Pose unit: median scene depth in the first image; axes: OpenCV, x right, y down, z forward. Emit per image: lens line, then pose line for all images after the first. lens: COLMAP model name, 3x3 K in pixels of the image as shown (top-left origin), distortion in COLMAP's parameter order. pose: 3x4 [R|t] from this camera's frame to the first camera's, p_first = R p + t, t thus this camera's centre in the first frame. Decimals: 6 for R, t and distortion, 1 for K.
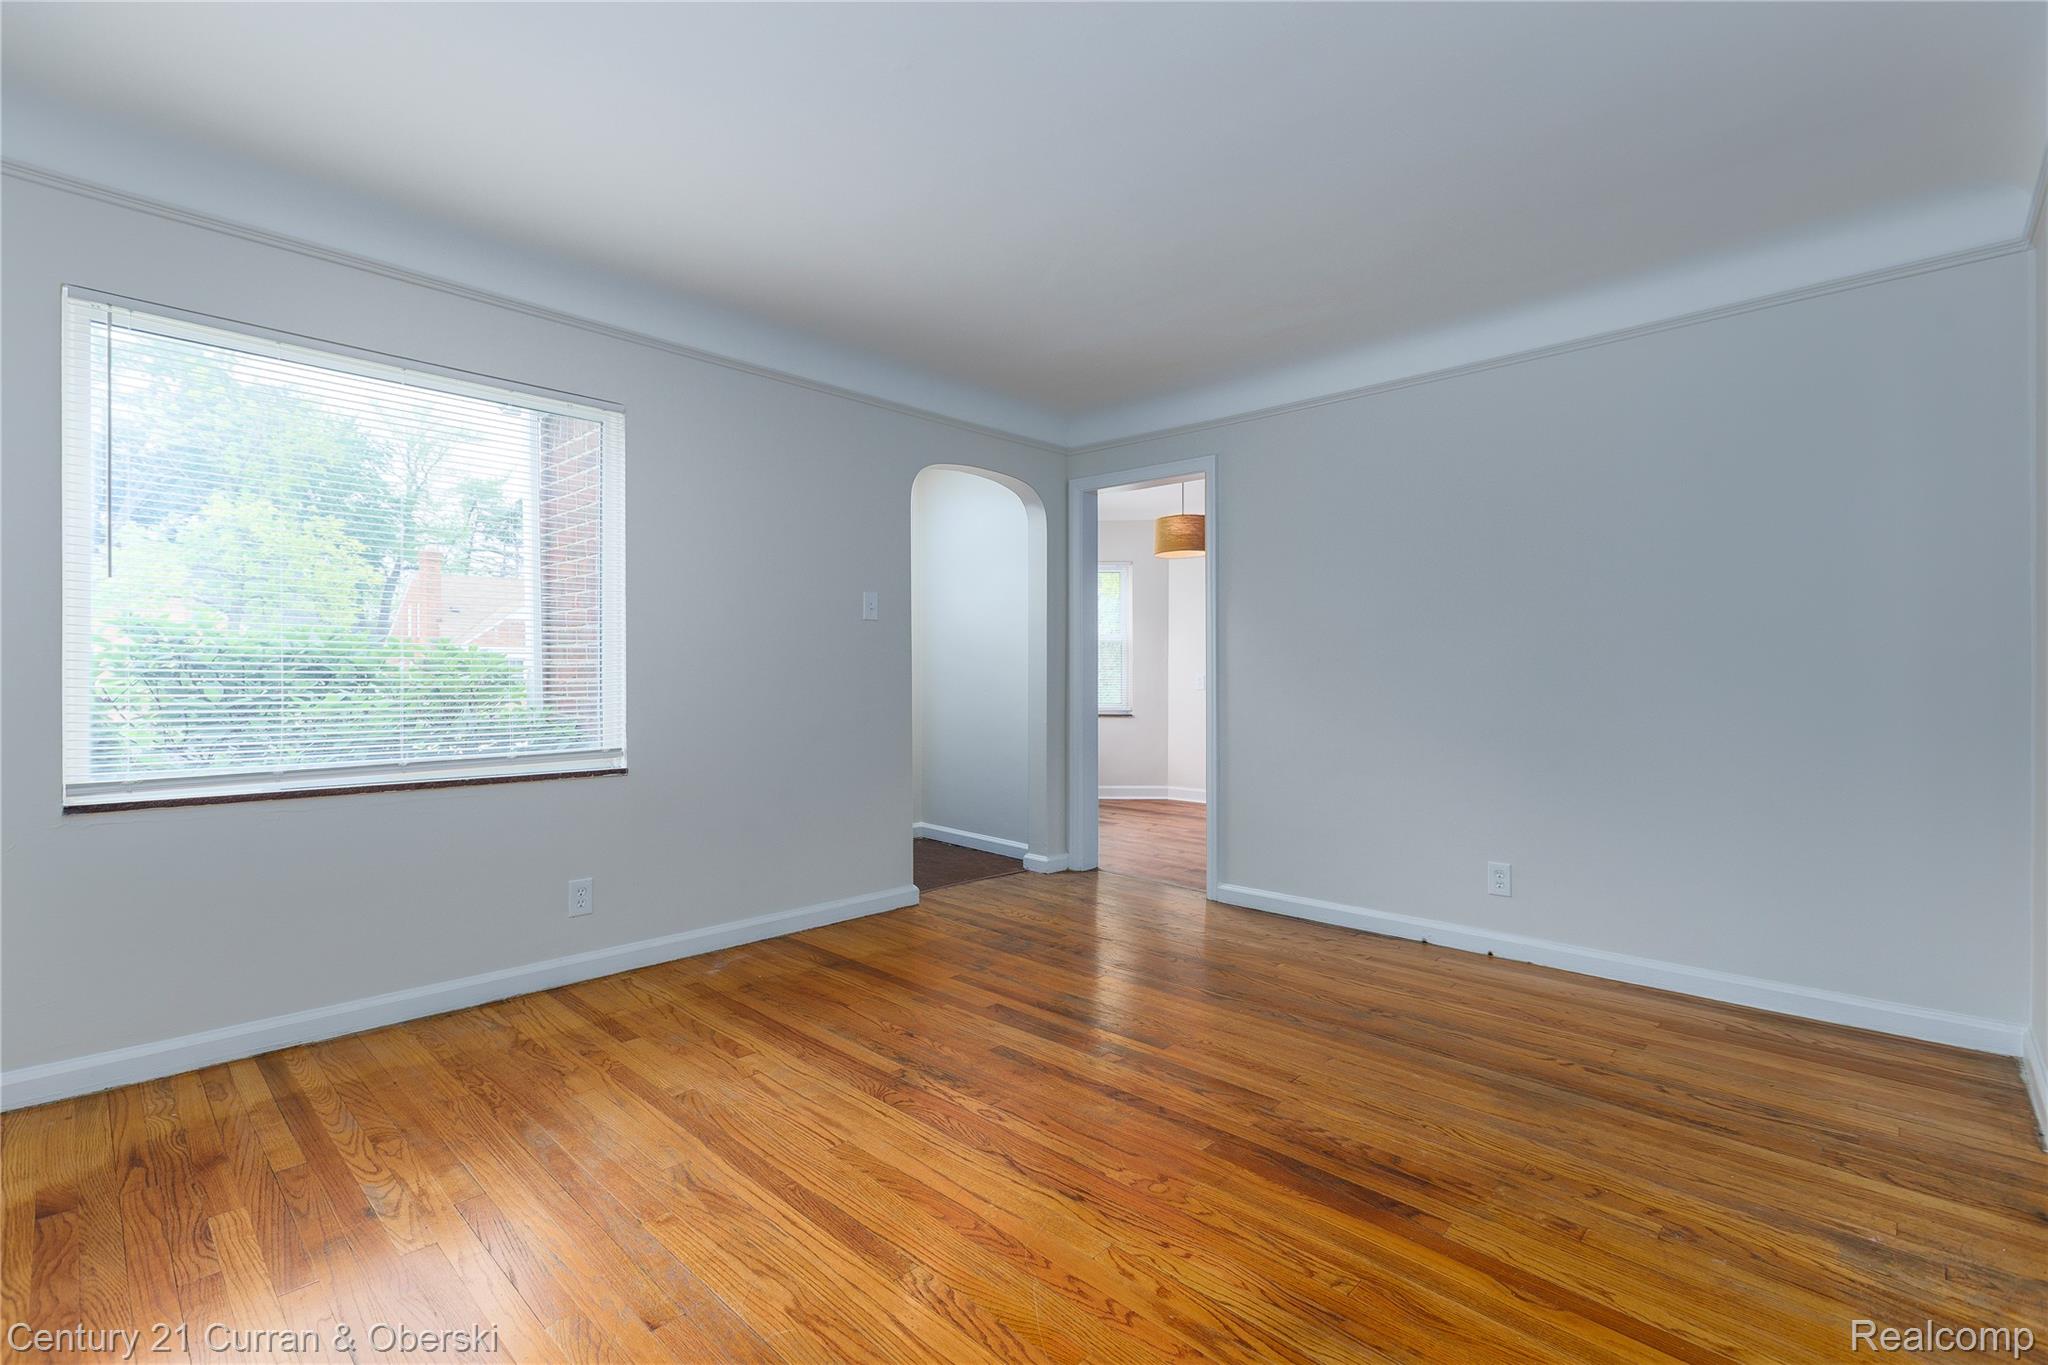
lens RADIAL K [[938.5, 0, 1022.7], [0, 938.5, 675.2], [0, 0, 1]] dist [-0.001196, -0.000254]
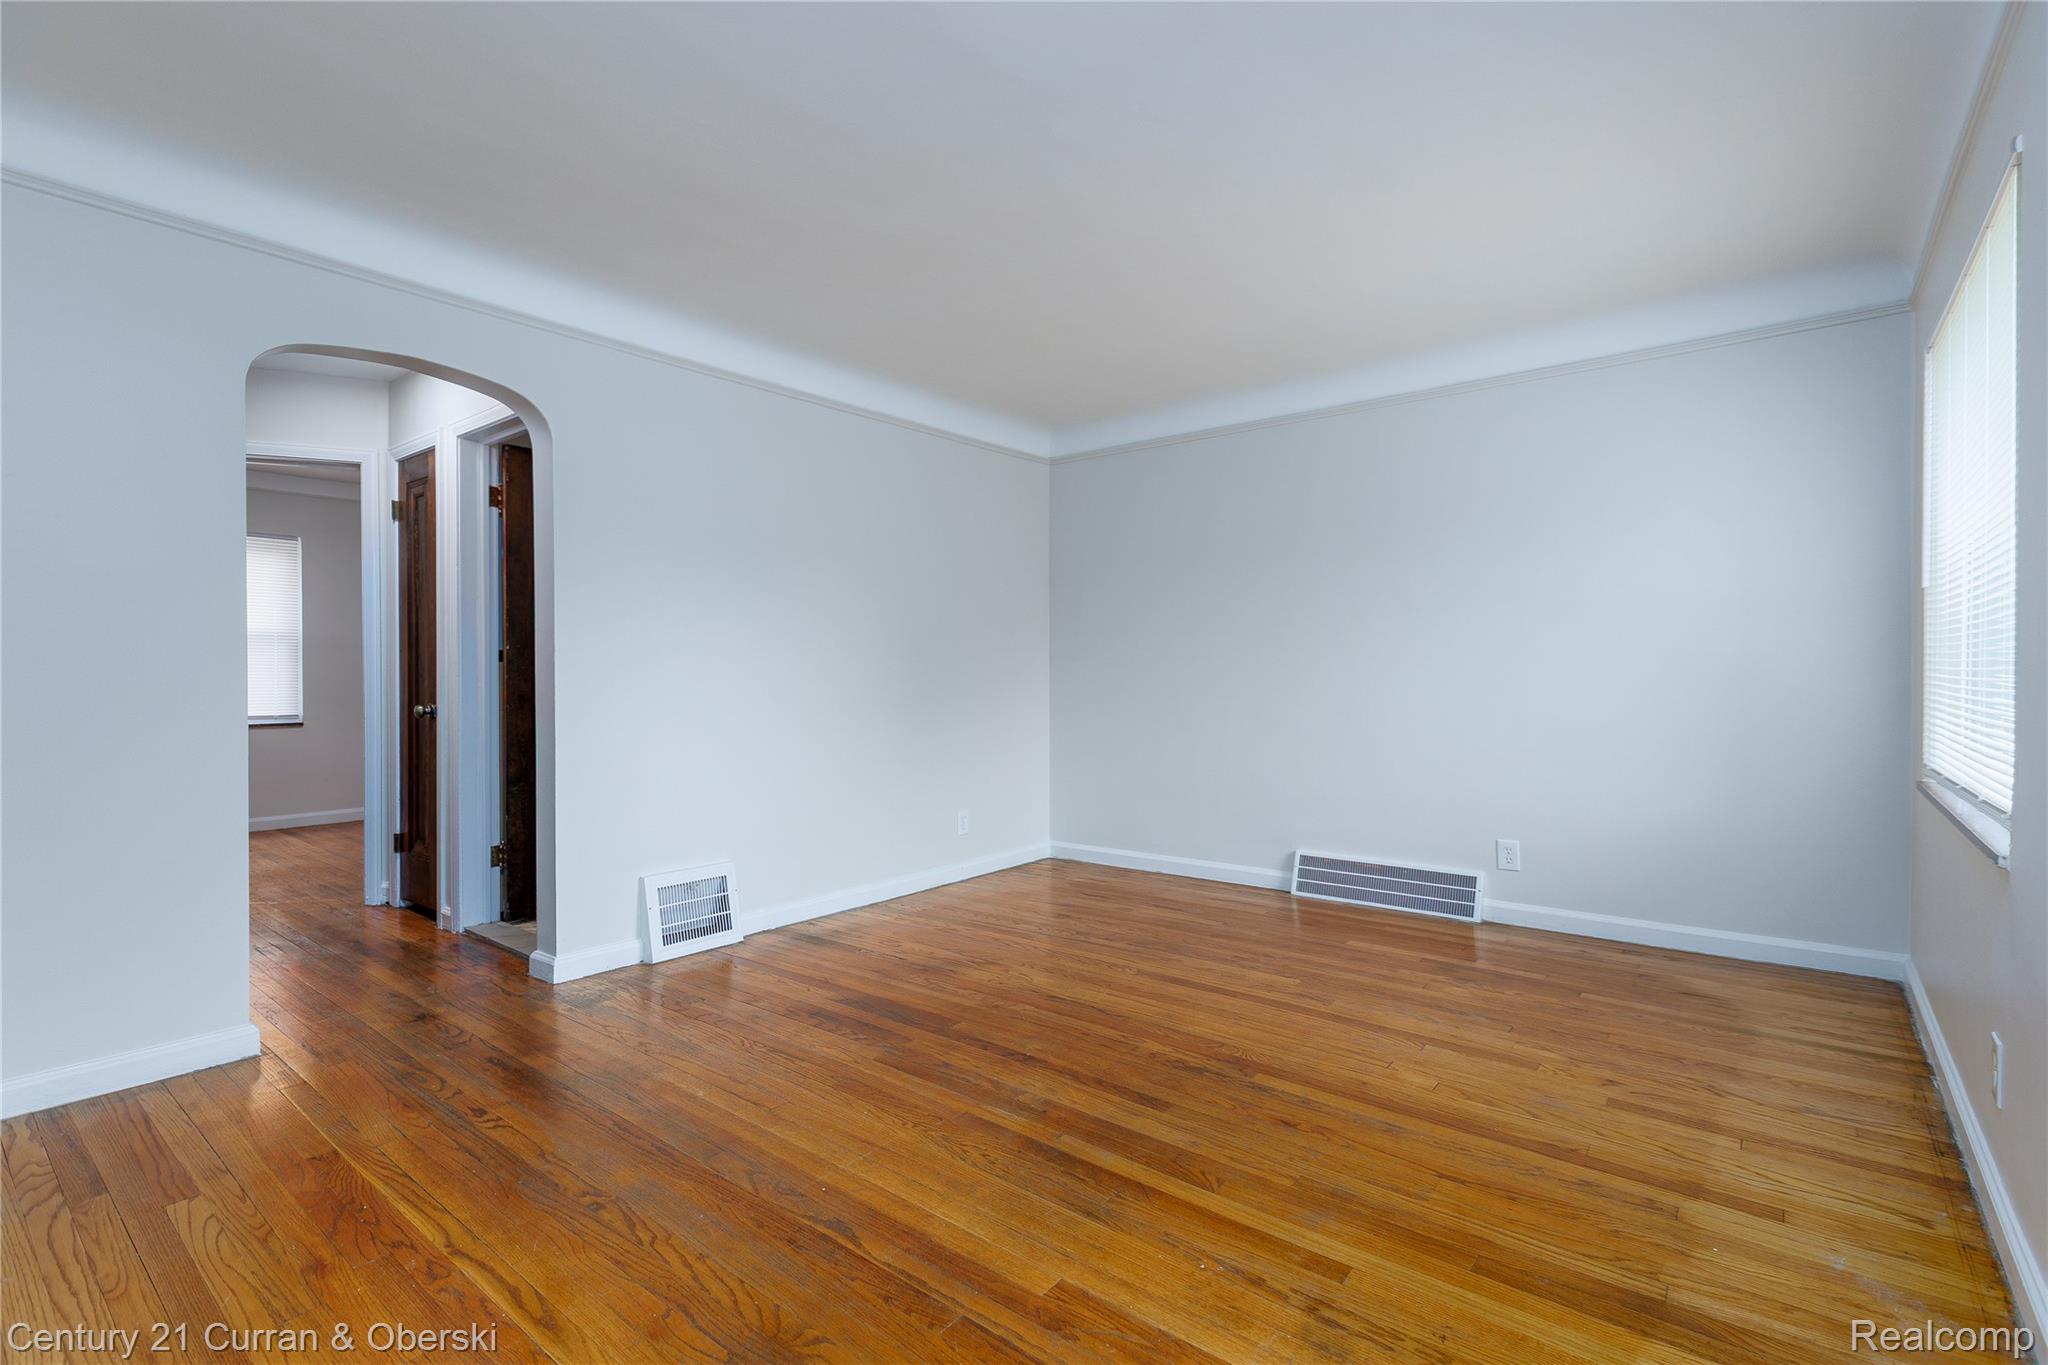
lens RADIAL K [[938.5, 0, 1022.7], [0, 938.5, 675.2], [0, 0, 1]] dist [-0.001196, -0.000254]
pose [[-0.996916, -0.000295, -0.078479, 0.177102], [-0.000674, 0.999988, 0.004802, 0.010226], [0.078477, 0.004840, -0.996904, 1.955382]]
